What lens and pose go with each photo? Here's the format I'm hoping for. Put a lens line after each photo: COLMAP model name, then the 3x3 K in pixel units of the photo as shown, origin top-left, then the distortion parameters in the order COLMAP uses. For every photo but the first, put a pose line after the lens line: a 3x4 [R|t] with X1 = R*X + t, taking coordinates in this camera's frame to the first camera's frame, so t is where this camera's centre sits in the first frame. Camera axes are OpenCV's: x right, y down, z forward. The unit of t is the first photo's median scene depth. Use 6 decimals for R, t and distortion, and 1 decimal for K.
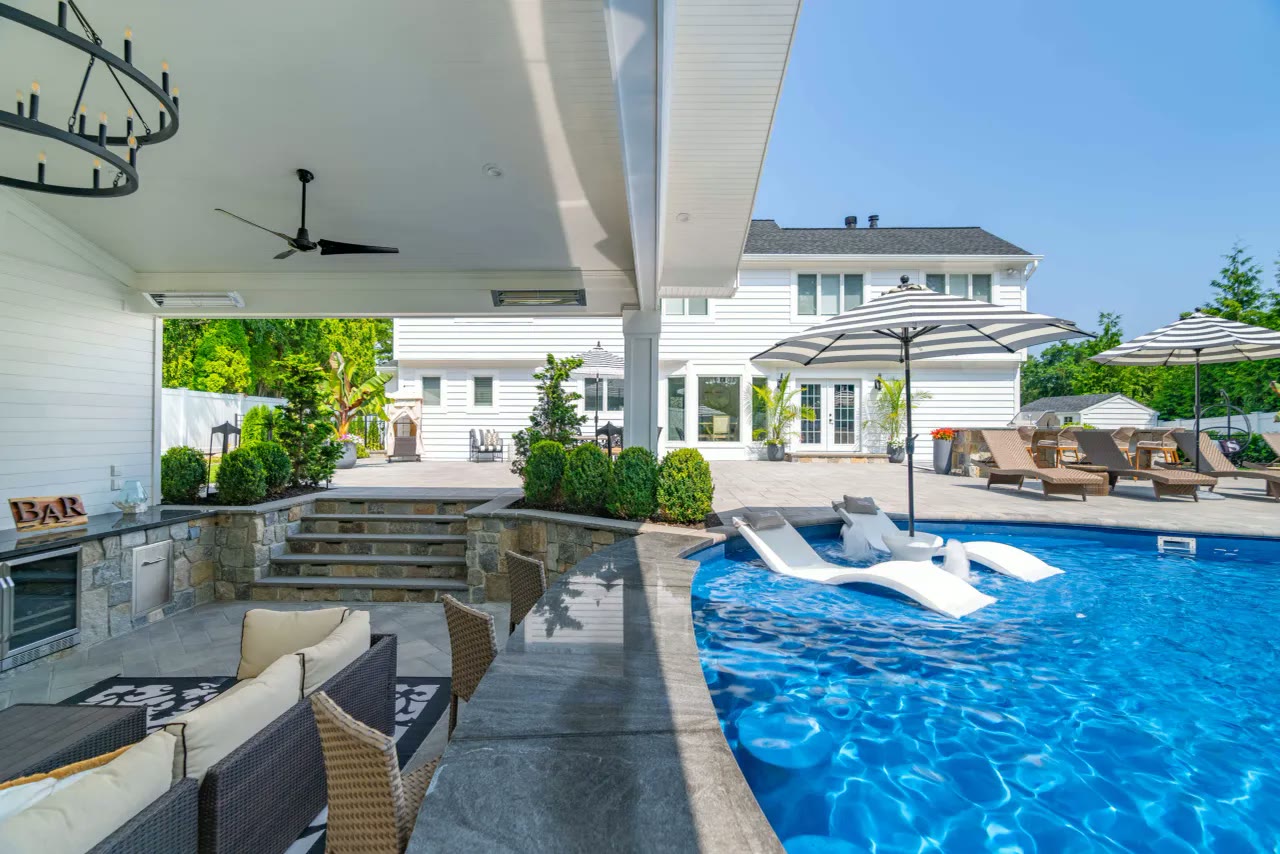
lens RADIAL K [[583.9, 0, 642.5], [0, 583.9, 413.0], [0, 0, 1]] dist [-0.001066, 0.001037]
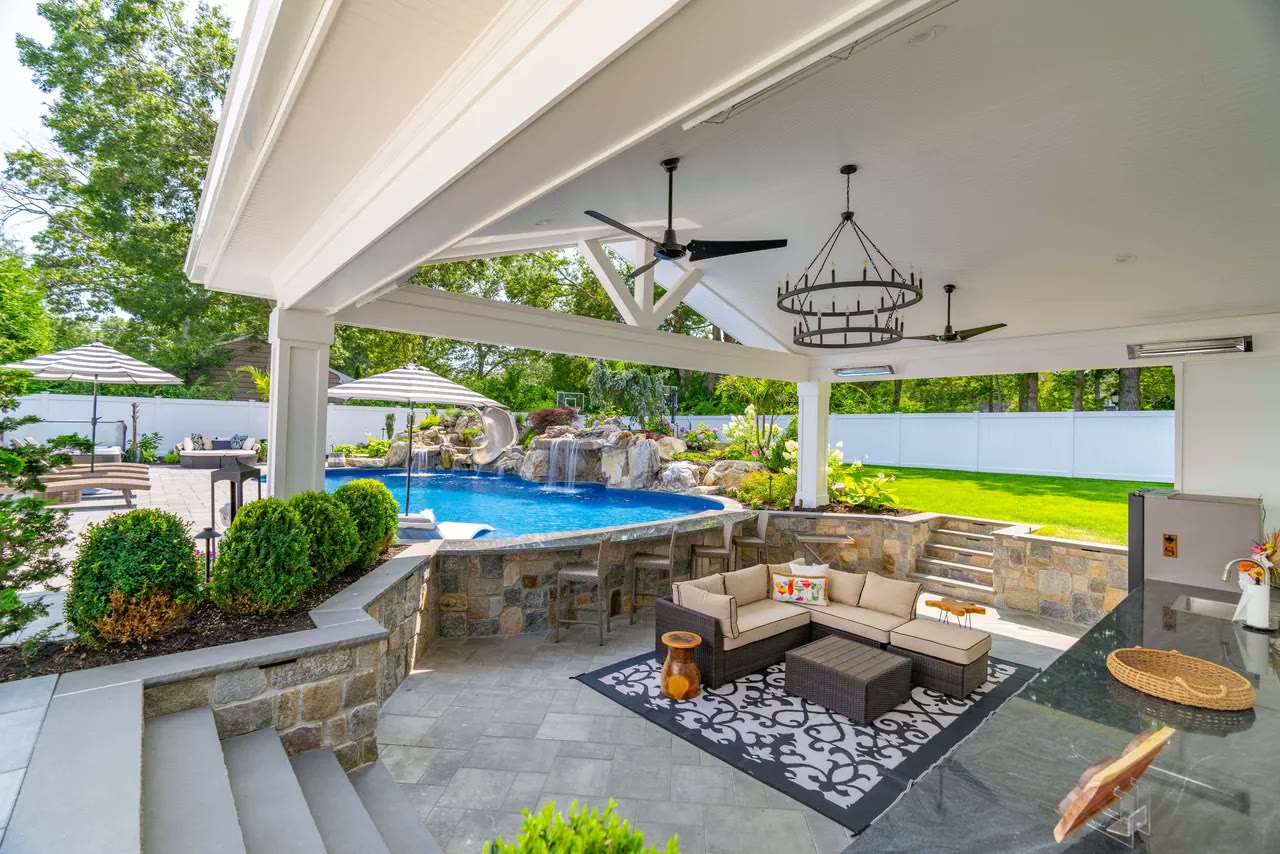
lens RADIAL K [[572.7, 0, 640.0], [0, 572.7, 427.0], [0, 0, 1]] dist [-0.000355, -0.000022]
pose [[-0.668593, -0.014655, 0.743484, -0.792865], [-0.044751, 0.998787, -0.020555, -0.021781], [-0.742280, -0.047015, -0.668438, 1.083034]]
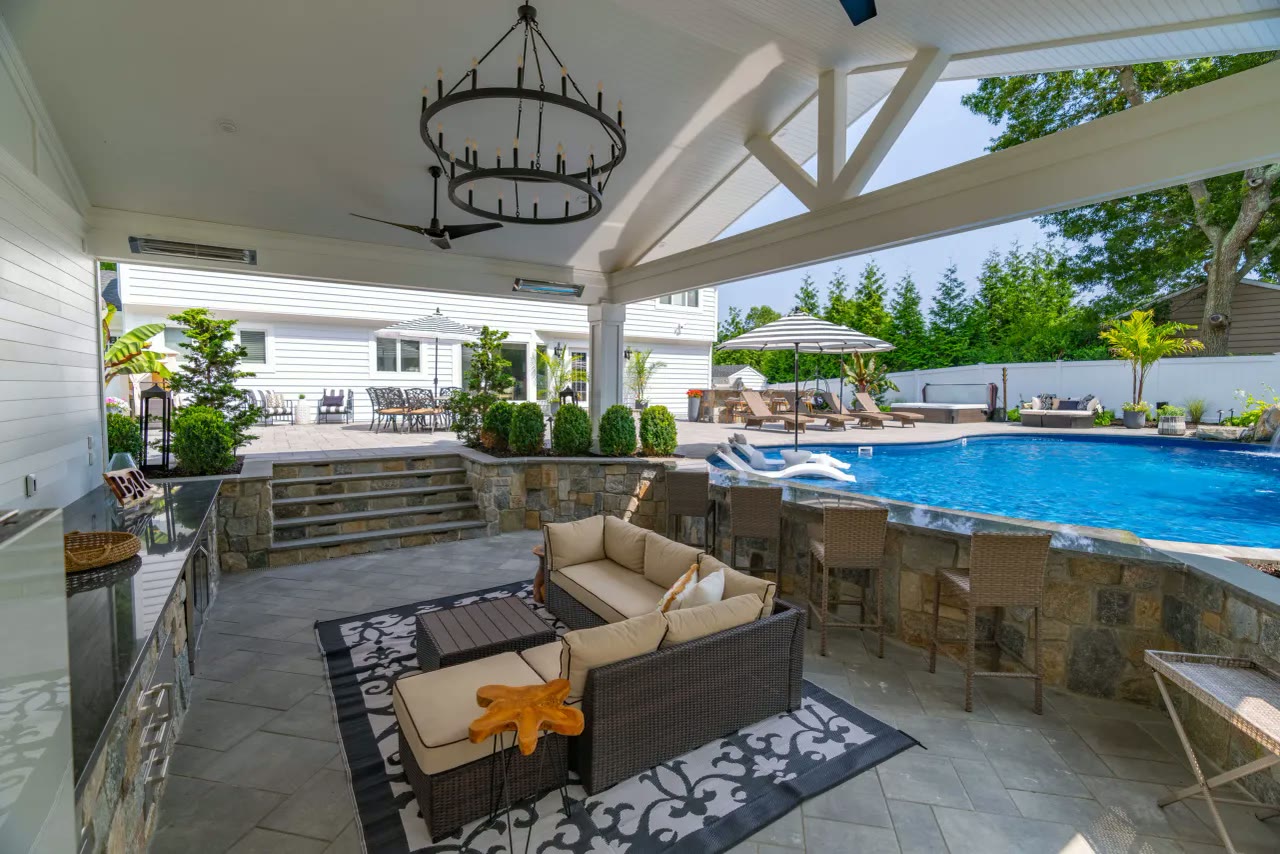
lens RADIAL K [[565.4, 0, 640.0], [0, 565.4, 427.0], [0, 0, 1]] dist [0.001346, 0.000044]
pose [[0.828048, -0.036963, 0.559438, -0.622272], [-0.017086, 0.995697, 0.091078, -0.010219], [-0.560397, -0.084976, 0.823853, -0.107976]]
